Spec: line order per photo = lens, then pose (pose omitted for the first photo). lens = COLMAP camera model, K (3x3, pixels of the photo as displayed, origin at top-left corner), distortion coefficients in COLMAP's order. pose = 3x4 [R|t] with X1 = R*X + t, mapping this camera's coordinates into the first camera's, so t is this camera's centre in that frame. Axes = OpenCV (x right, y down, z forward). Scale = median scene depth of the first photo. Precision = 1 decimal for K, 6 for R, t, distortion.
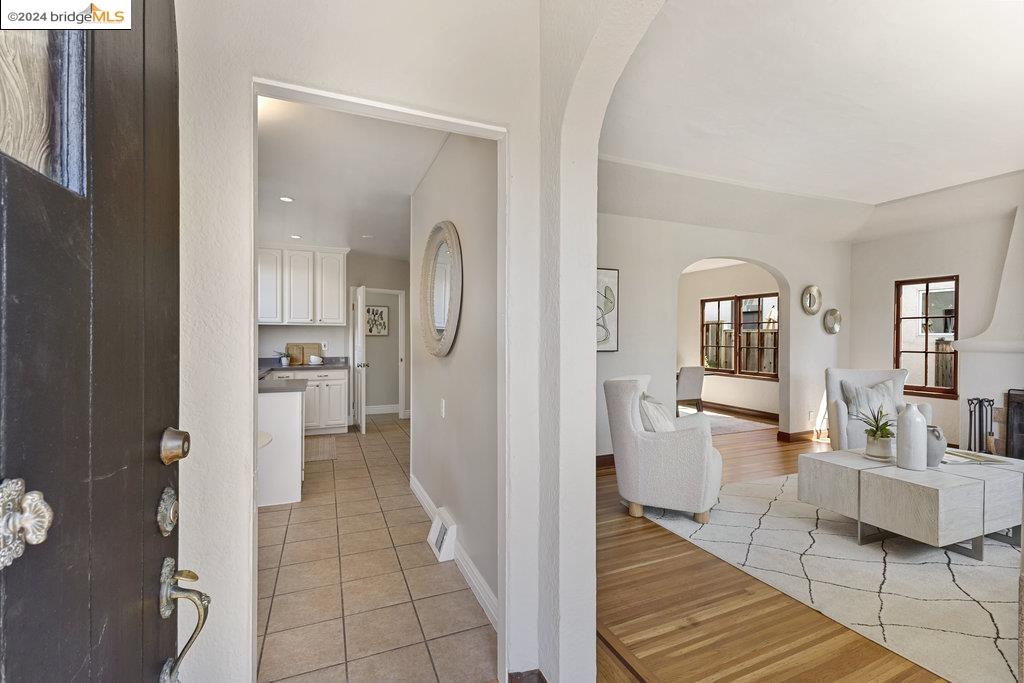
lens RADIAL K [[445.0, 0, 513.7], [0, 445.0, 339.5], [0, 0, 1]] dist [0.006334, 0.000071]
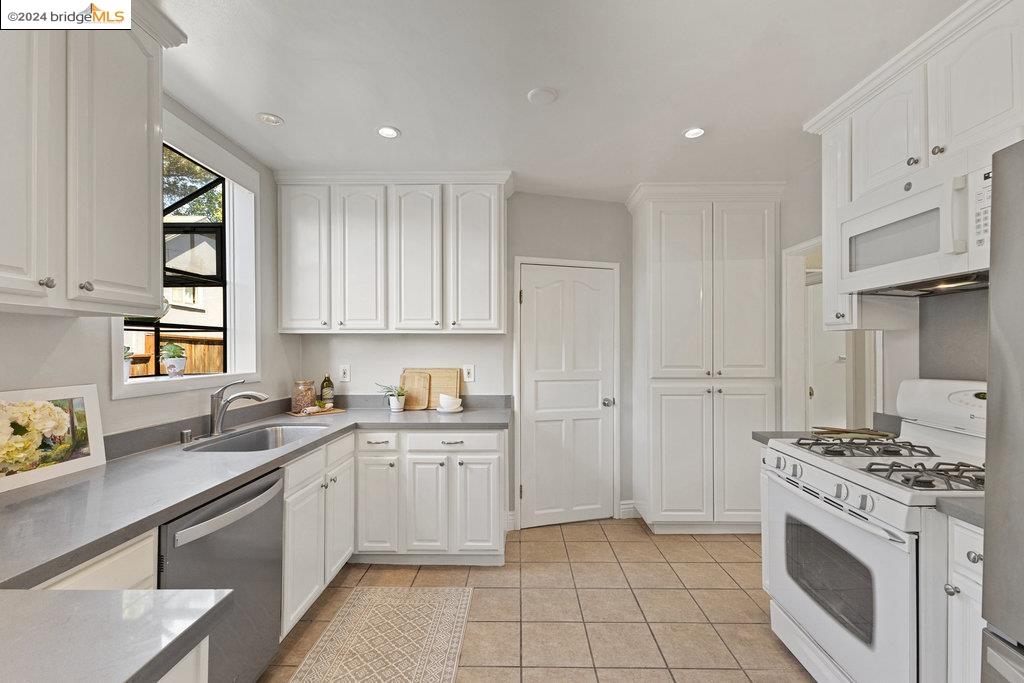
lens RADIAL K [[445.2, 0, 511.1], [0, 445.2, 349.1], [0, 0, 1]] dist [0.003898, 0.000119]
pose [[0.913689, -0.000507, -0.406413, -0.179098], [-0.000564, 0.999997, -0.002515, -0.013453], [0.406413, 0.002528, 0.913686, 0.580648]]
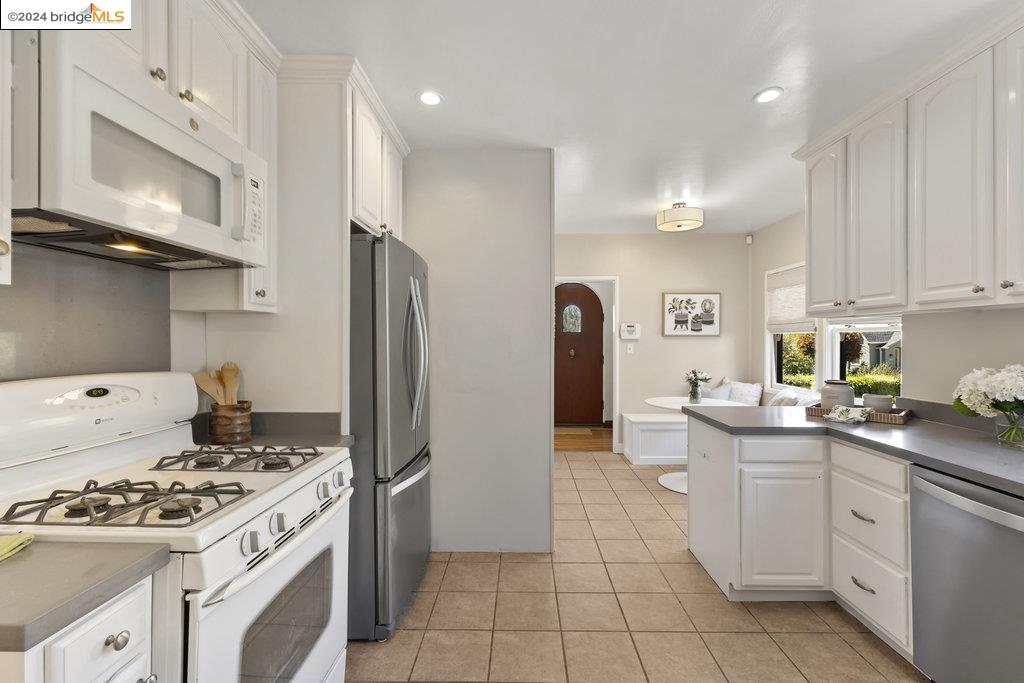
lens RADIAL K [[445.0, 0, 513.7], [0, 445.0, 339.5], [0, 0, 1]] dist [0.006334, 0.000071]
pose [[-0.917225, -0.007716, 0.398295, -0.293227], [-0.008098, 0.999967, 0.000724, -0.012756], [-0.398288, -0.002562, -0.917257, 1.070957]]
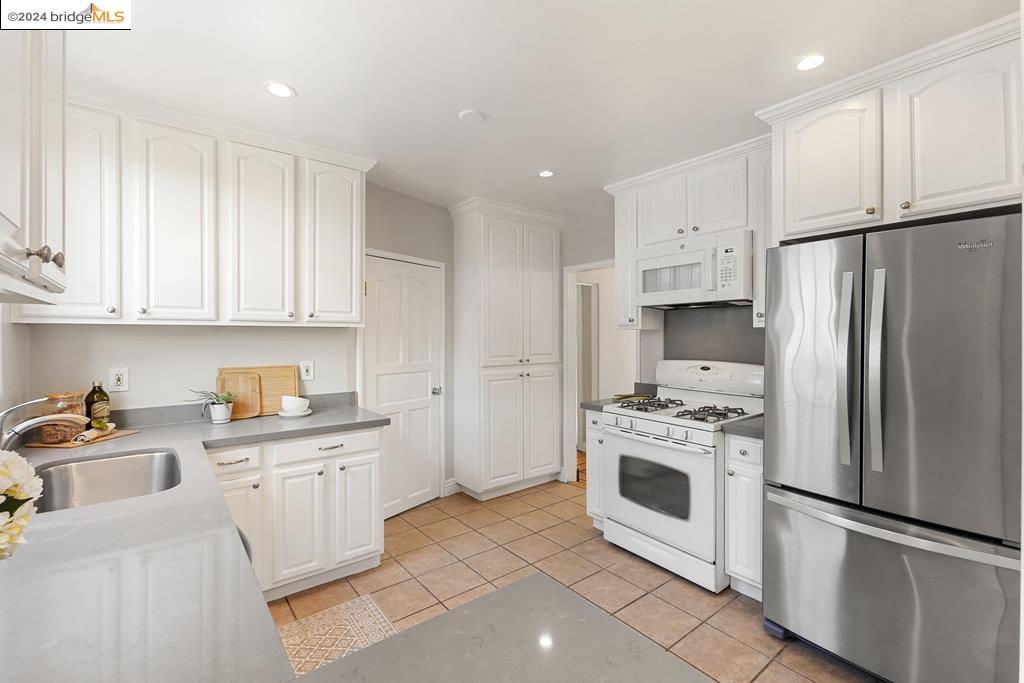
lens RADIAL K [[445.0, 0, 513.7], [0, 445.0, 339.5], [0, 0, 1]] dist [0.006334, 0.000071]
pose [[0.966247, -0.004797, 0.257573, -0.356600], [0.004204, 0.999987, 0.002852, -0.019838], [-0.257583, -0.001673, 0.966255, 0.528893]]
